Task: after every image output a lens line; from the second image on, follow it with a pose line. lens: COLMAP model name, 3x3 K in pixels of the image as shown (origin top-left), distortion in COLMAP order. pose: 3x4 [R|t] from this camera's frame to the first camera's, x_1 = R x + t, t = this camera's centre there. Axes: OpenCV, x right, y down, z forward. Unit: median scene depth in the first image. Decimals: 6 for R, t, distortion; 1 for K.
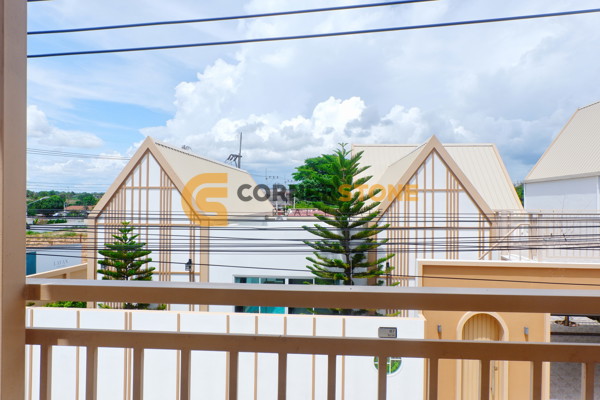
lens RADIAL K [[426.9, 0, 299.4], [0, 426.9, 198.0], [0, 0, 1]] dist [-0.021654, 0.001435]
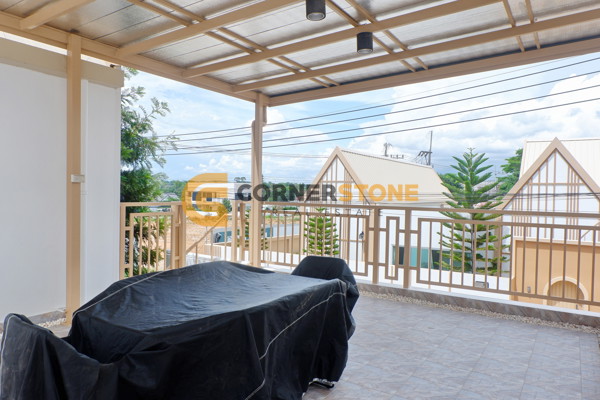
lens RADIAL K [[426.9, 0, 300.5], [0, 426.9, 200.2], [0, 0, 1]] dist [-0.021654, 0.001435]
pose [[0.876756, 0.022246, -0.480421, 0.261120], [-0.010656, 0.999583, 0.026838, 0.002887], [0.480818, -0.018411, 0.876627, -0.377573]]
